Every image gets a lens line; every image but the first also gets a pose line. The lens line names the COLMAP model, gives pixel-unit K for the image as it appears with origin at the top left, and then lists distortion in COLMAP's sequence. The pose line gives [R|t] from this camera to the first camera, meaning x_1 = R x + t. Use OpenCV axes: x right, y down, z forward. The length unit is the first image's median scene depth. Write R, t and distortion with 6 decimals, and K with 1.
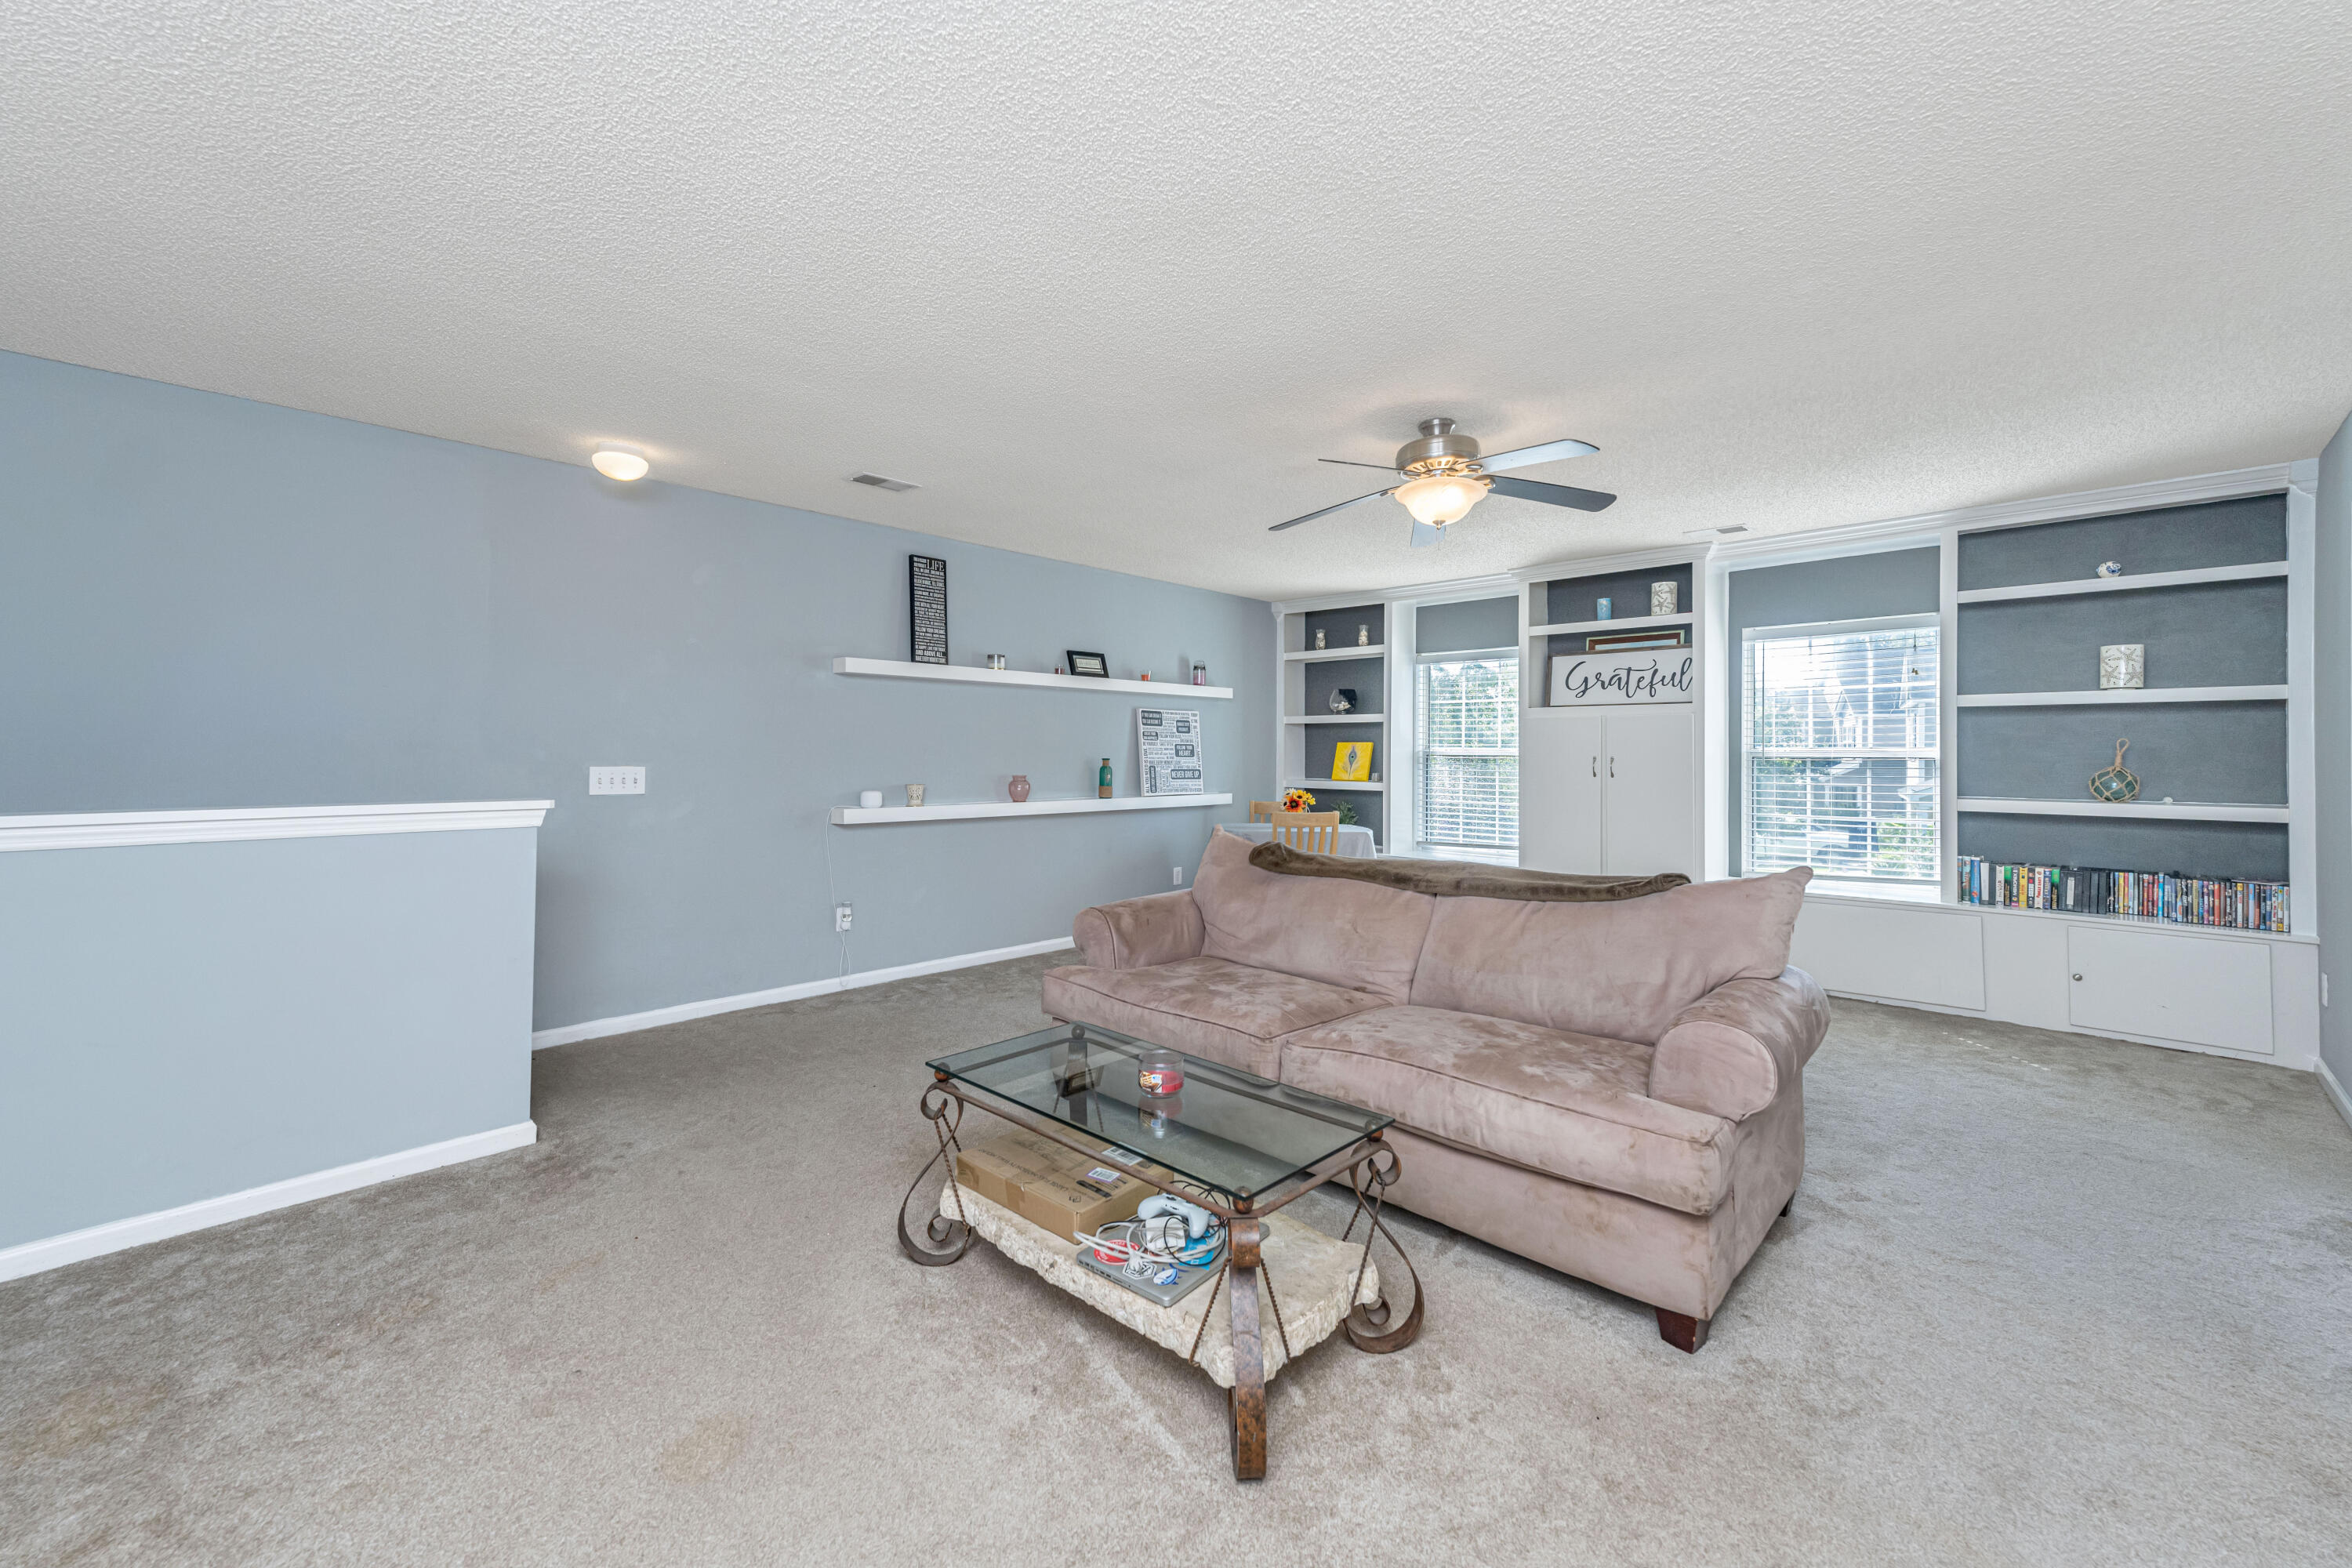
lens RADIAL K [[946.3, 0, 1204.8], [0, 946.3, 791.4], [0, 0, 1]] dist [0.031721, 0.000121]
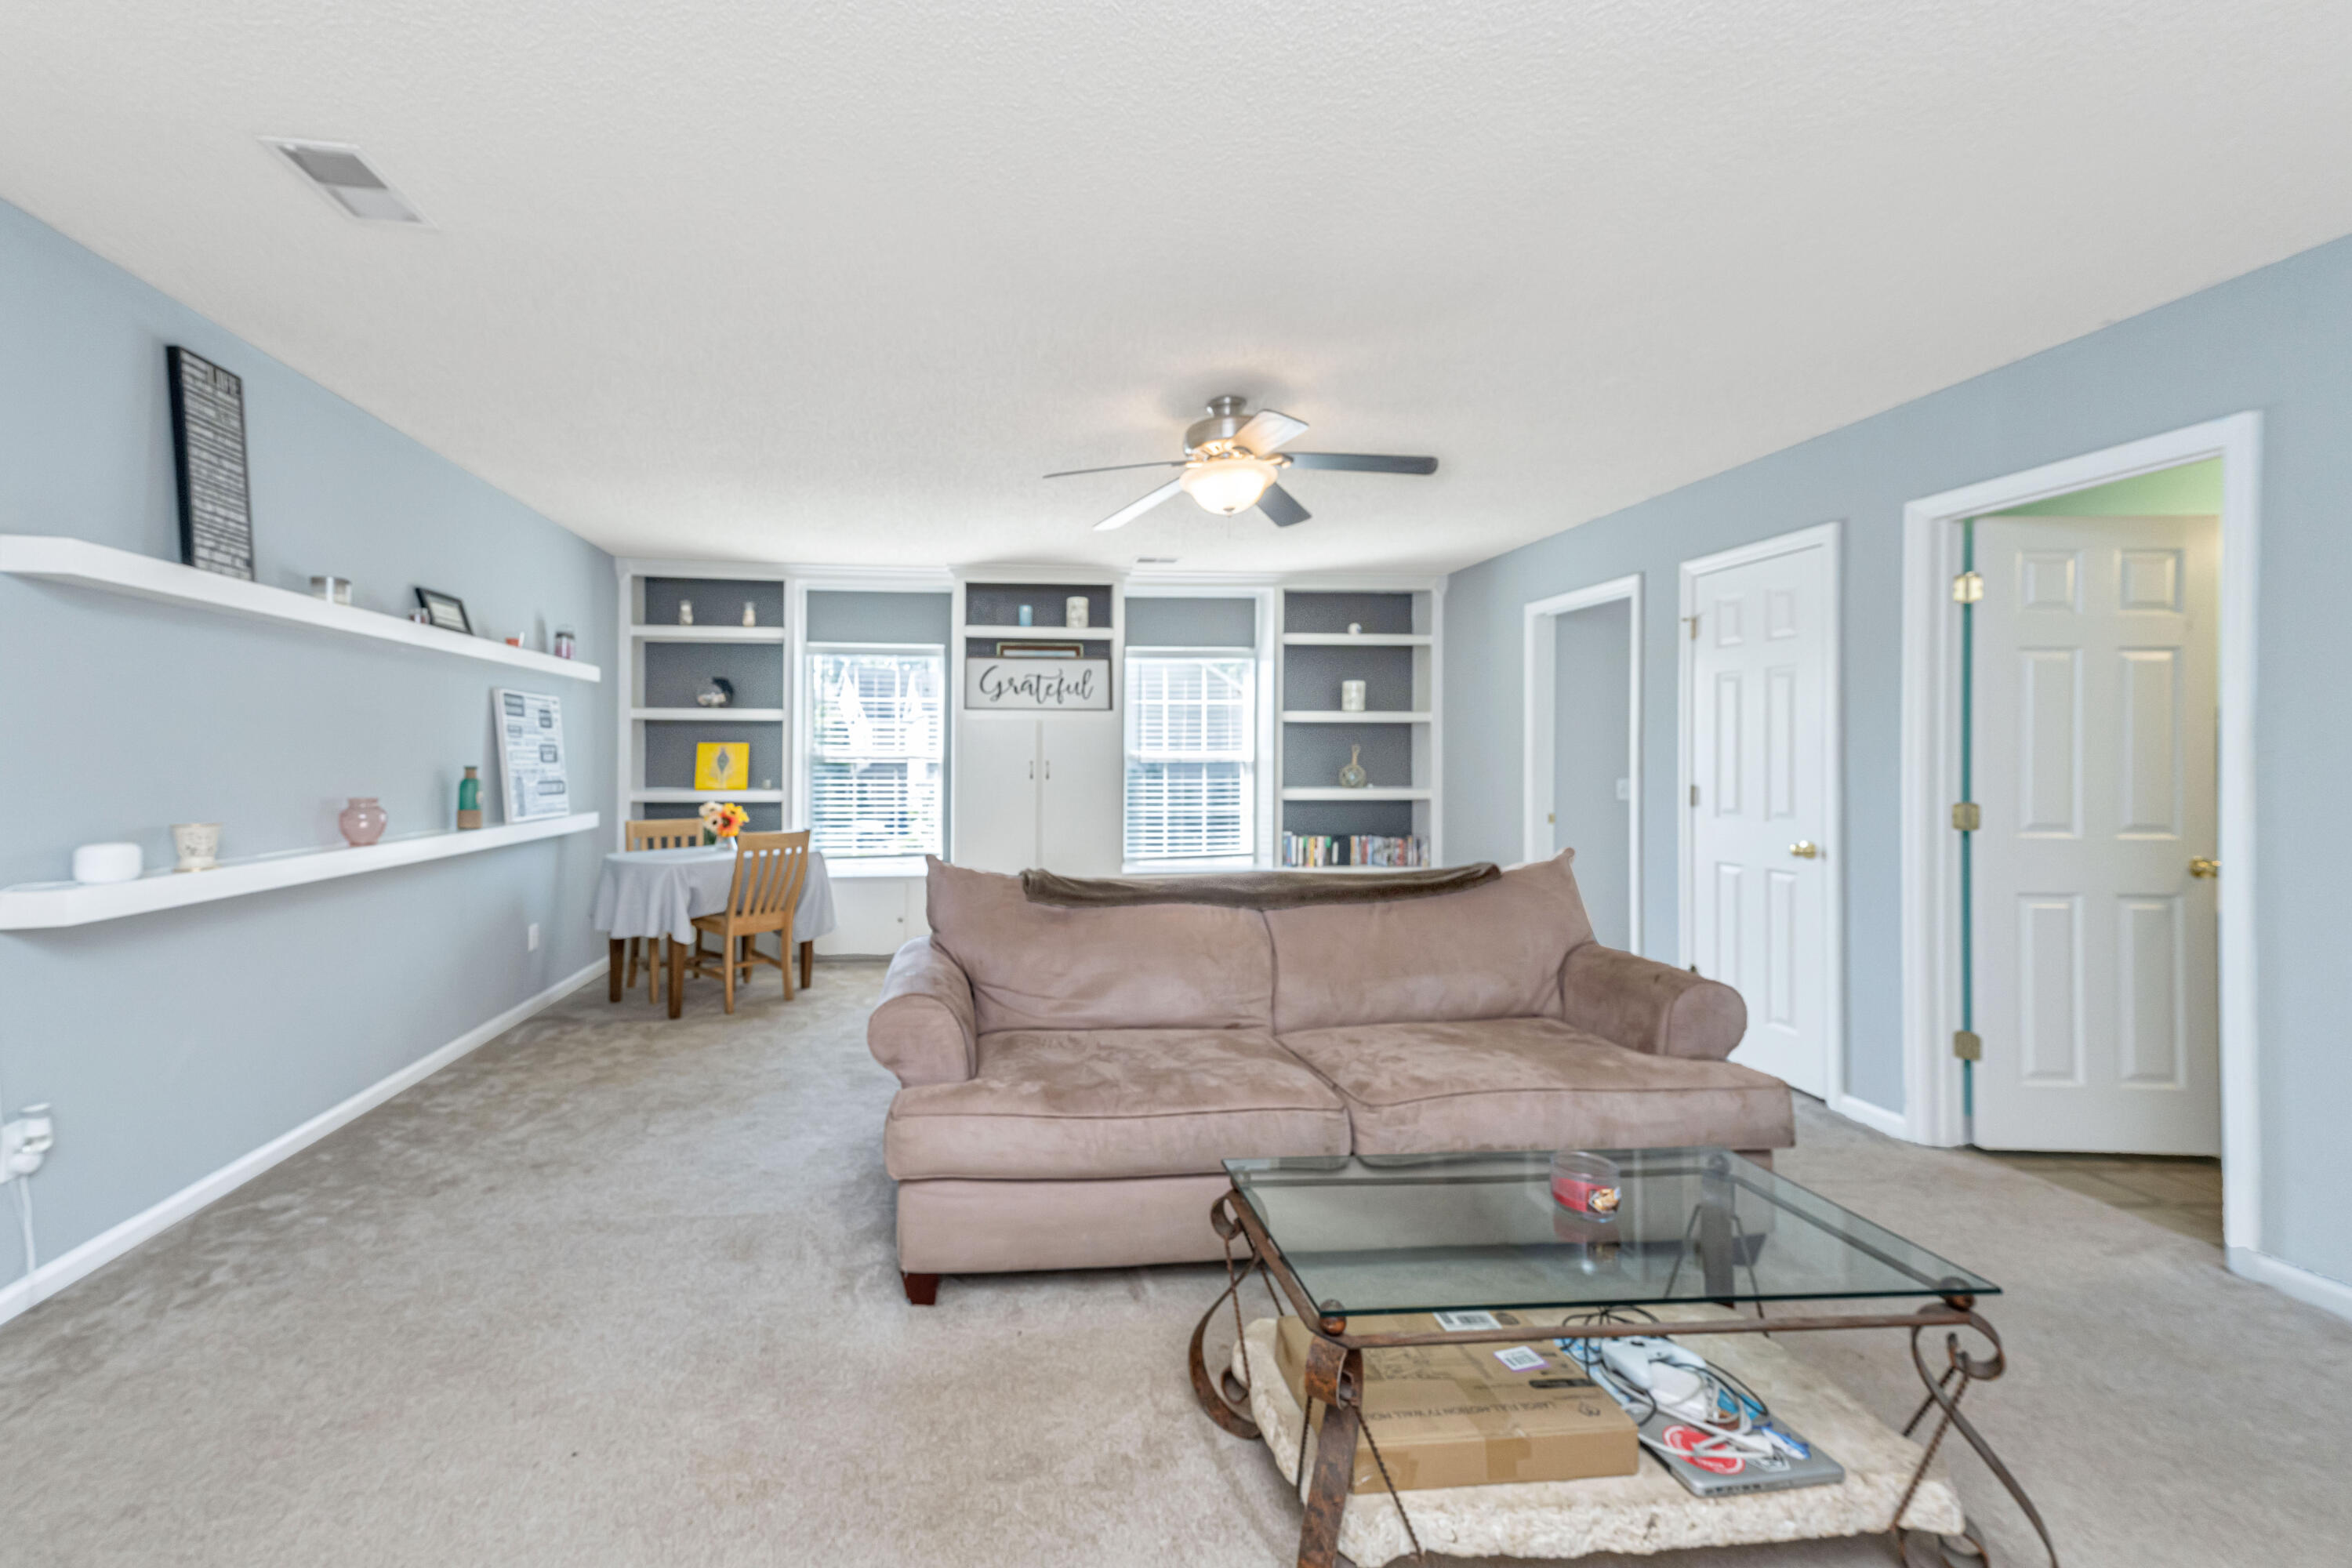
lens RADIAL K [[953.8, 0, 1033.6], [0, 953.8, 768.3], [0, 0, 1]] dist [0.039807, 0.000261]
pose [[0.659698, -0.012678, 0.751424, -0.348179], [0.033568, 0.999357, -0.012609, -0.013316], [-0.750781, 0.033541, 0.659699, 0.308882]]
